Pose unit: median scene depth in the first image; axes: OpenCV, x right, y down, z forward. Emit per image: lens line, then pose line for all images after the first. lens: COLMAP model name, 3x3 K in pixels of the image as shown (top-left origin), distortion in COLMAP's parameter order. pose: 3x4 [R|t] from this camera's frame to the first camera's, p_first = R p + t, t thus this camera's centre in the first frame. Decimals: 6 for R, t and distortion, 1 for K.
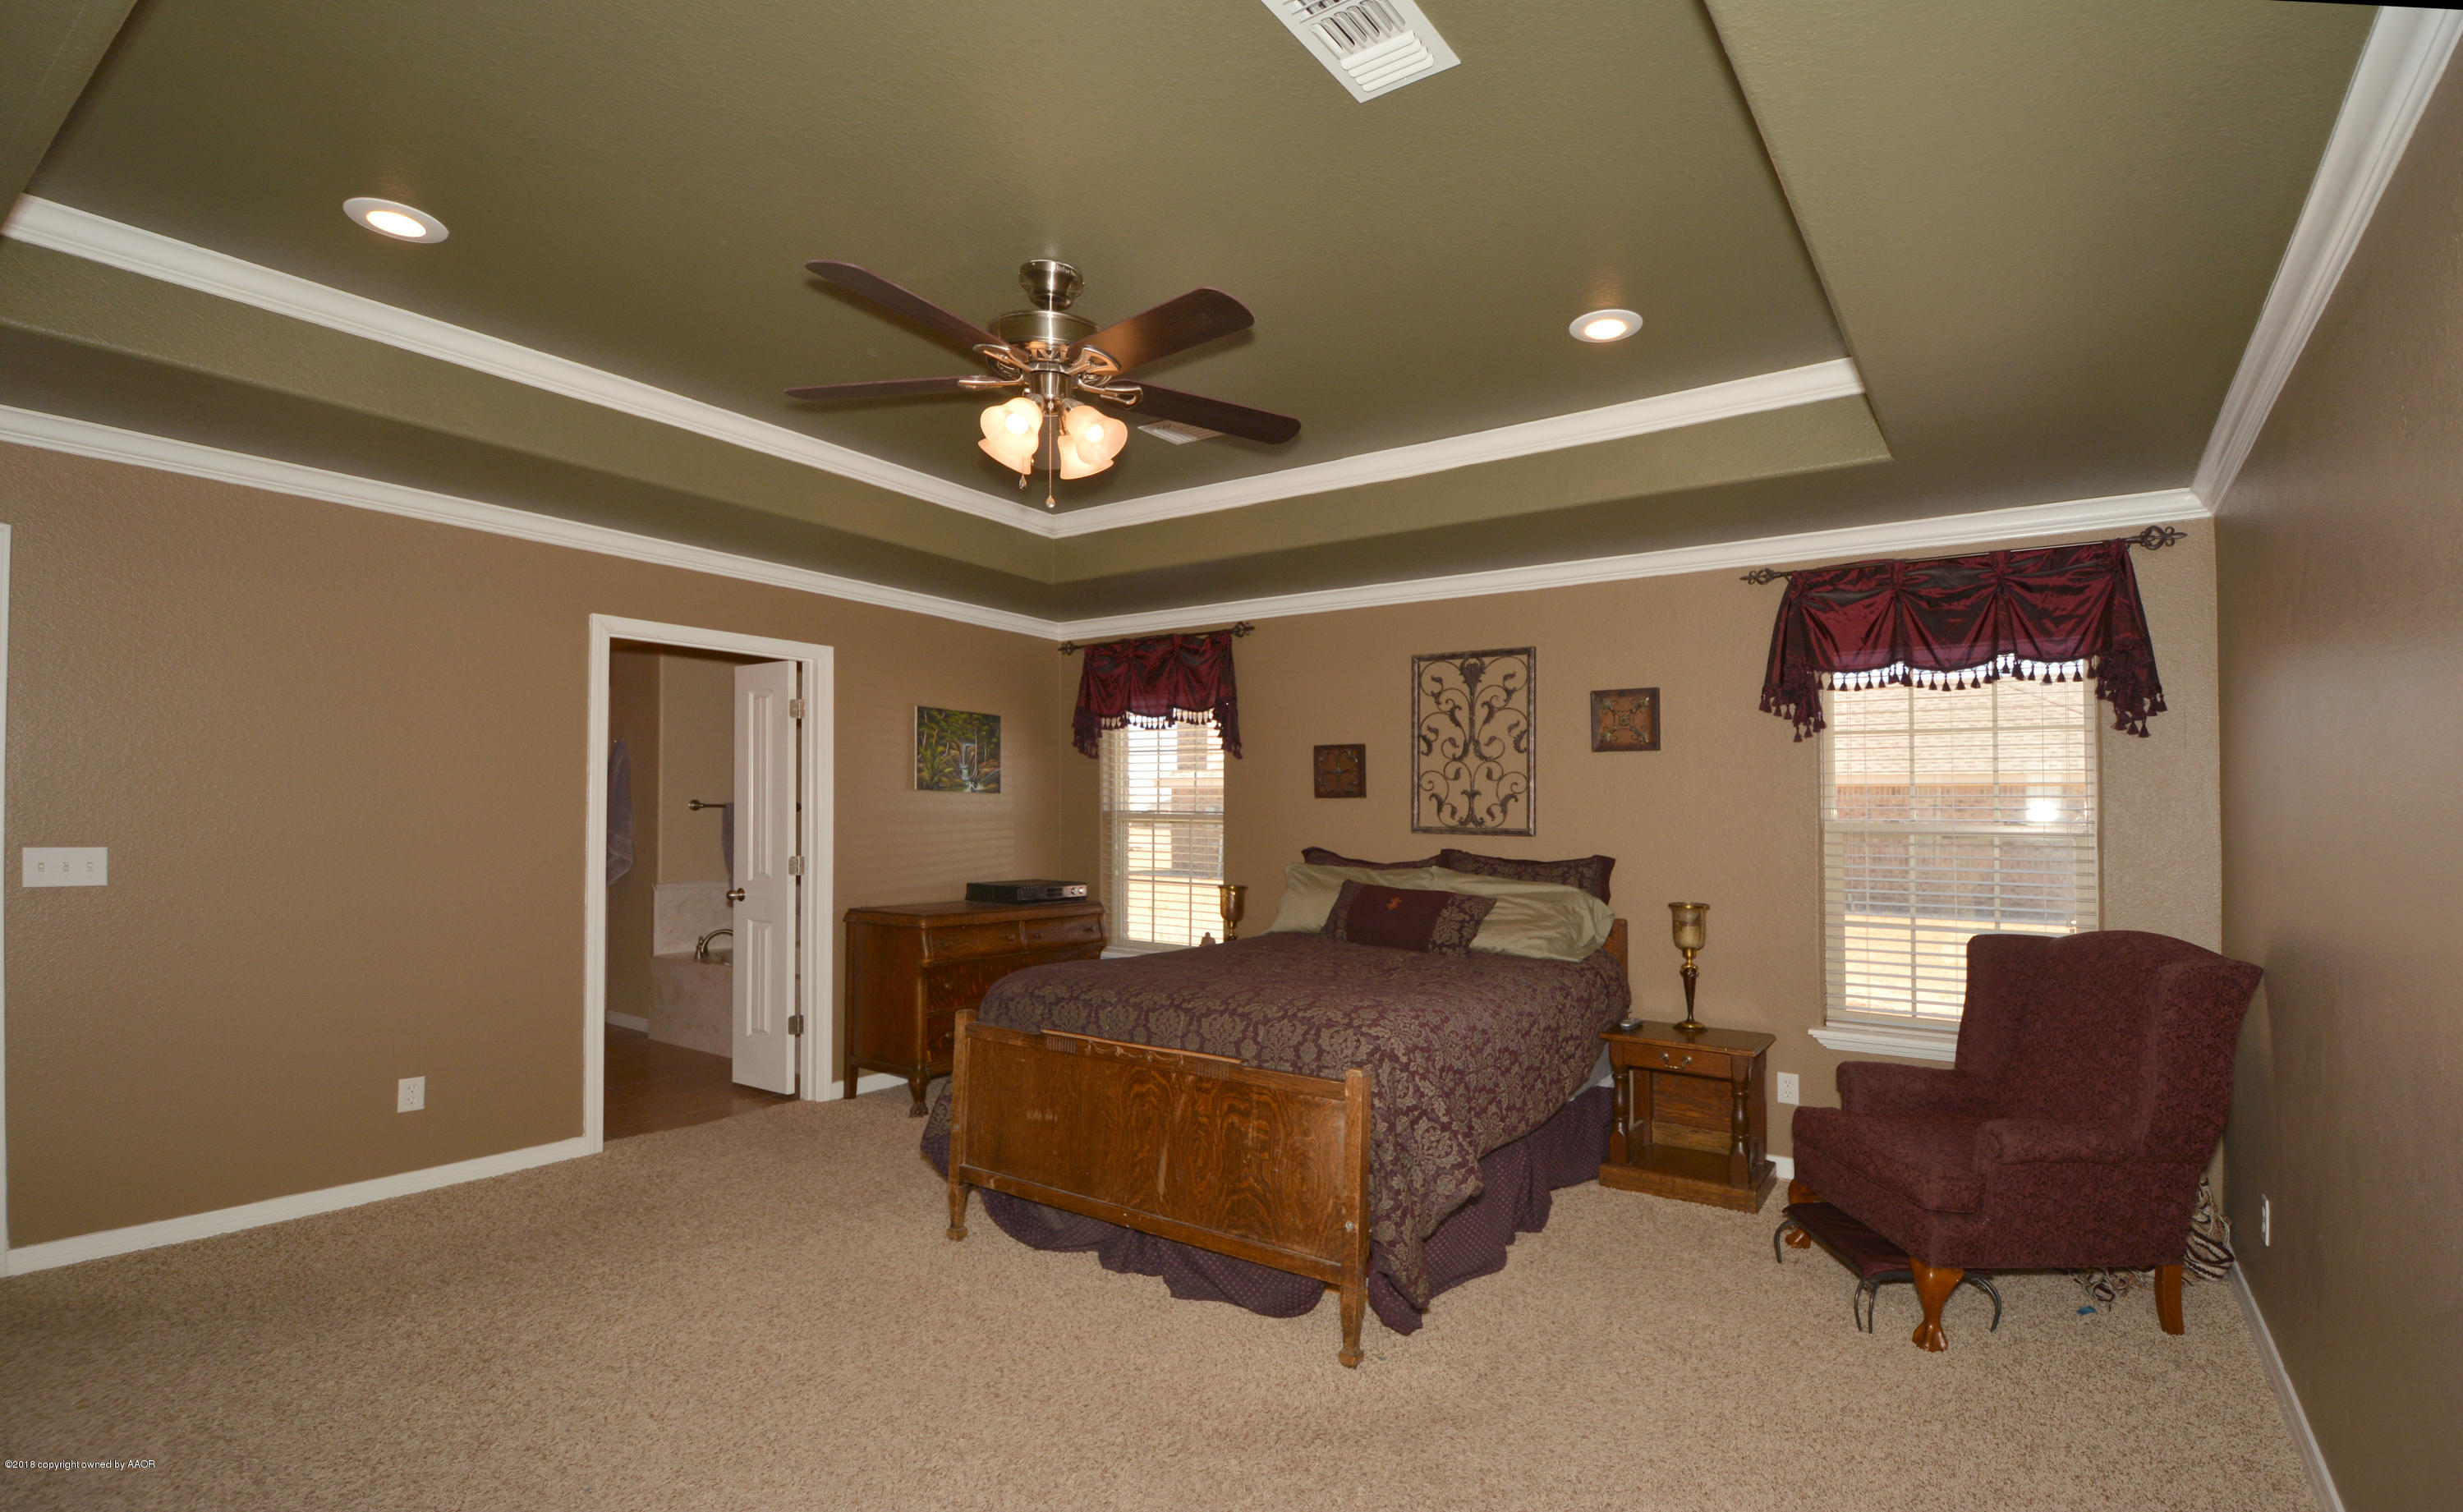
lens RADIAL K [[1007.8, 0, 1231.2], [0, 1007.8, 805.0], [0, 0, 1]] dist [0.016461, 0.000005]
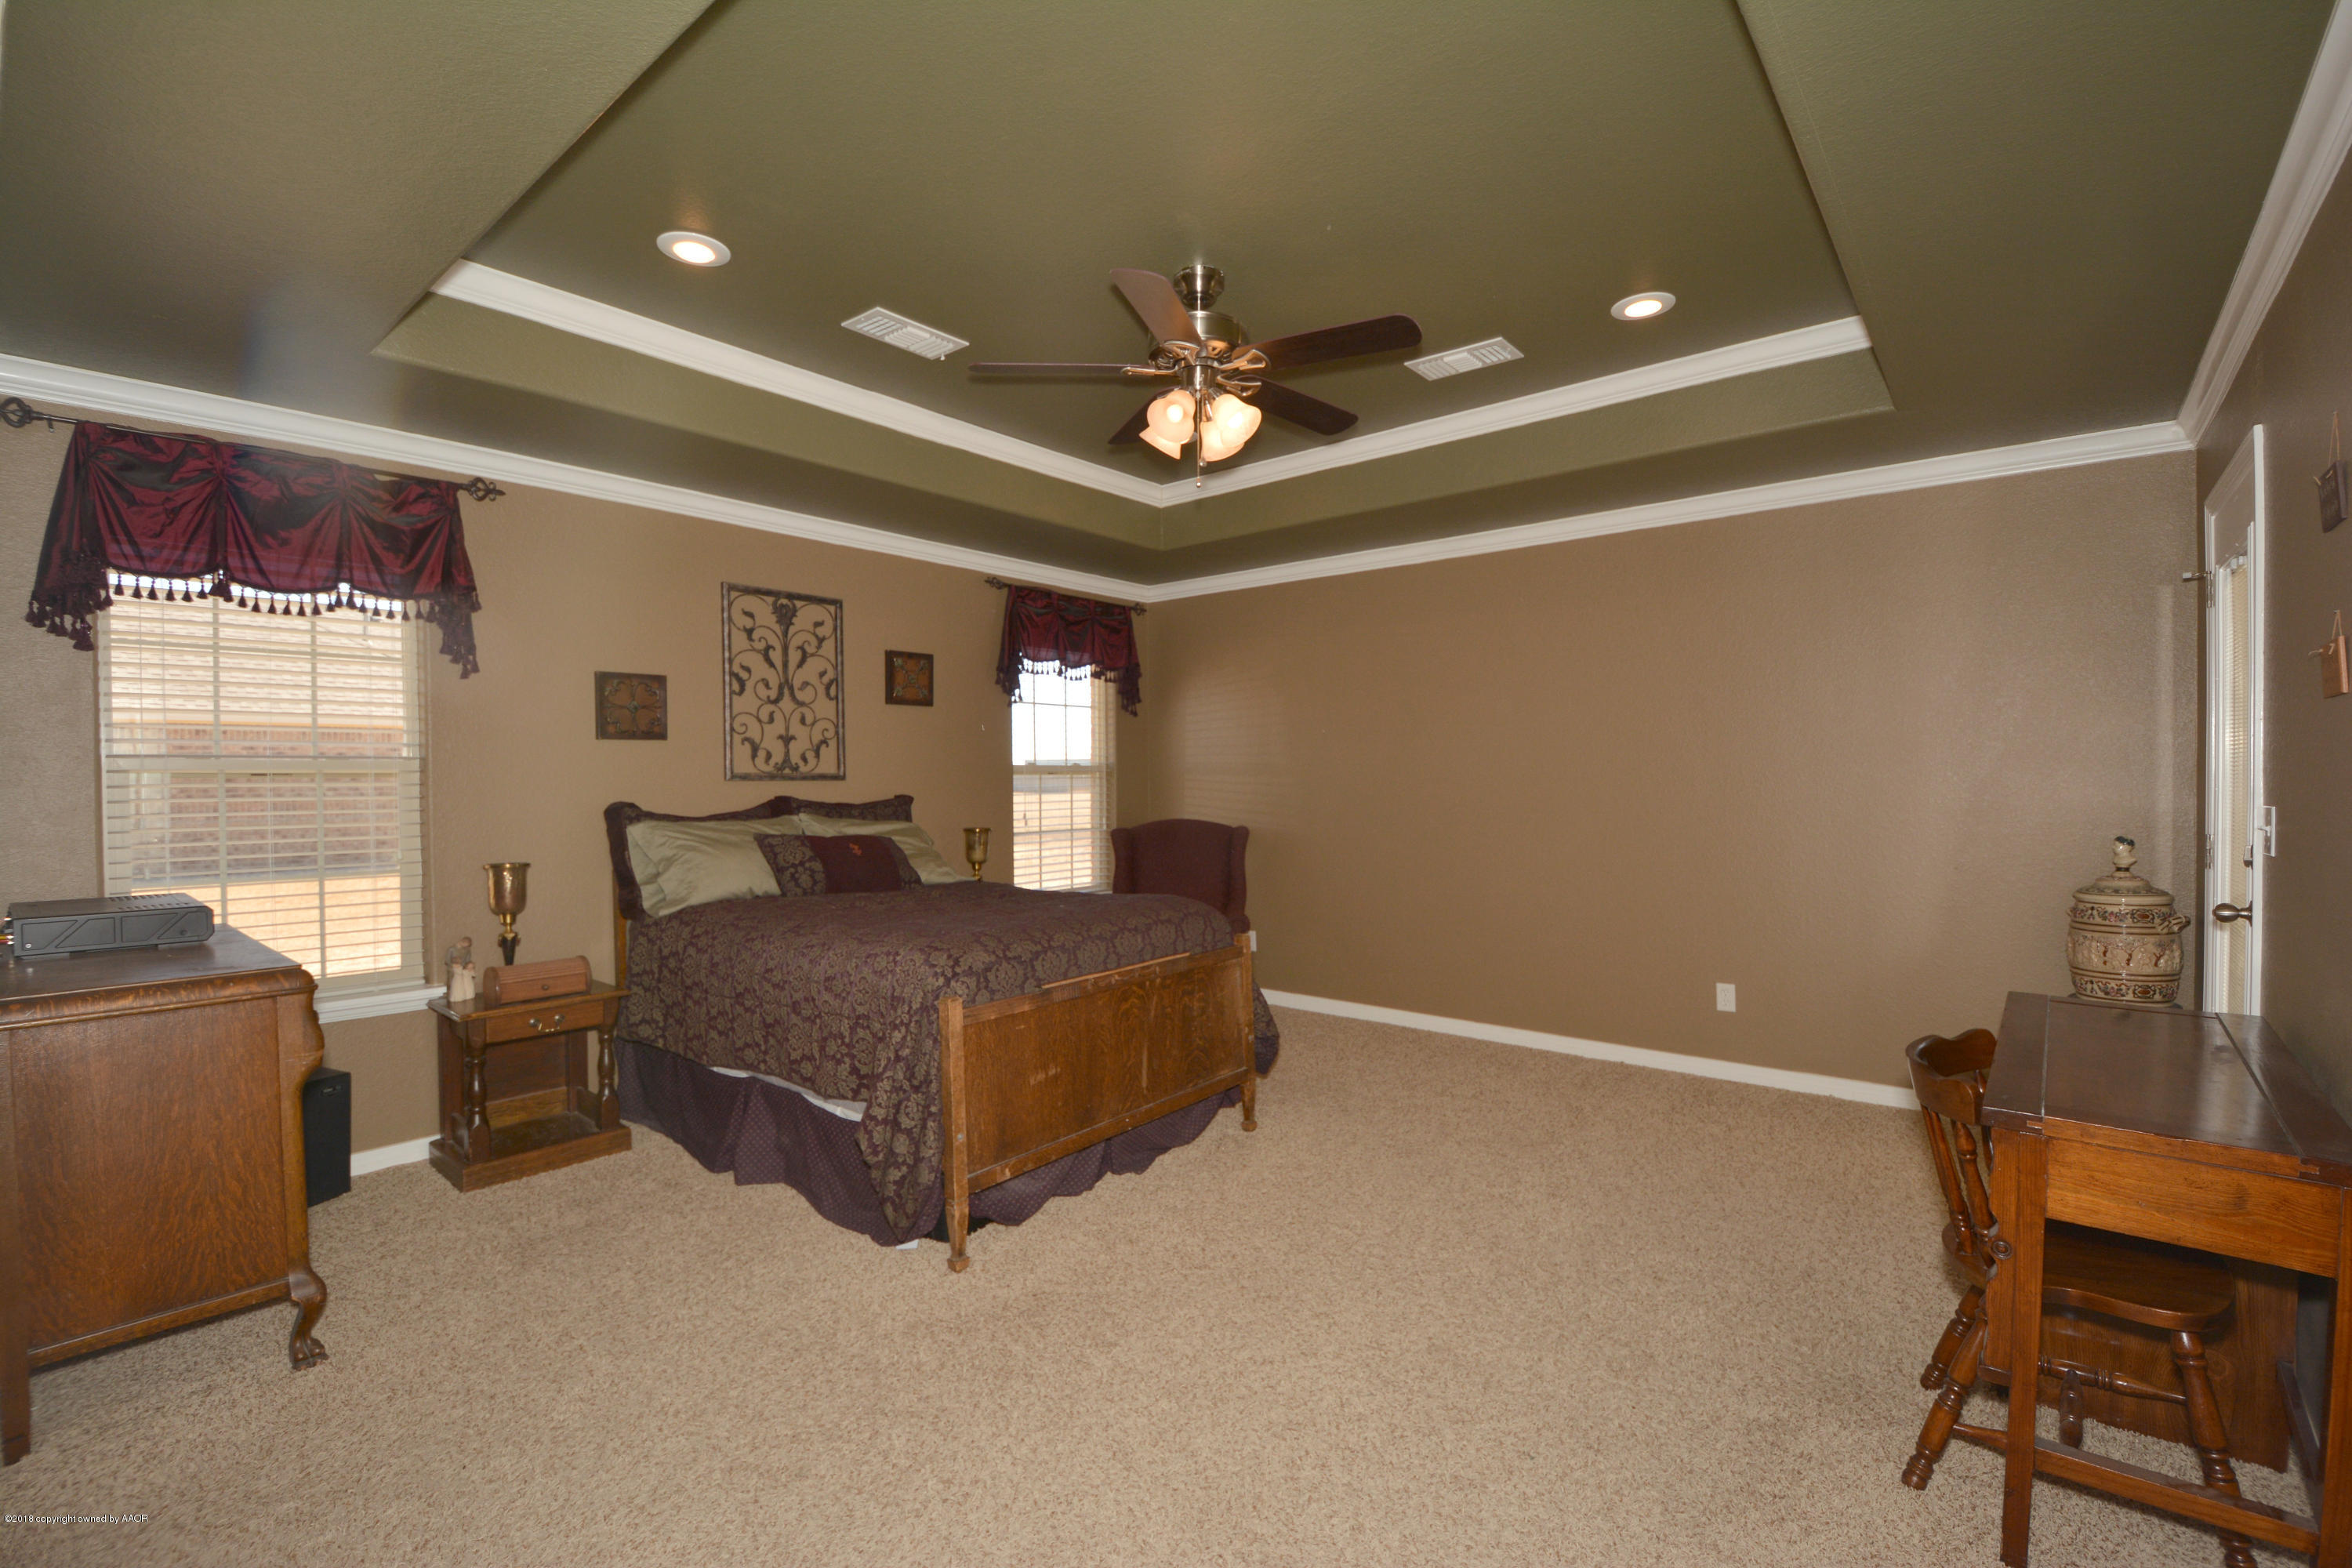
lens RADIAL K [[1222.7, 0, 1176.0], [0, 1222.7, 784.0], [0, 0, 1]] dist [0.027154, -0.029087]
pose [[0.054910, -0.024921, 0.998180, -0.940603], [-0.008390, 0.999642, 0.025419, -0.000520], [-0.998456, -0.009771, 0.054681, 0.570291]]
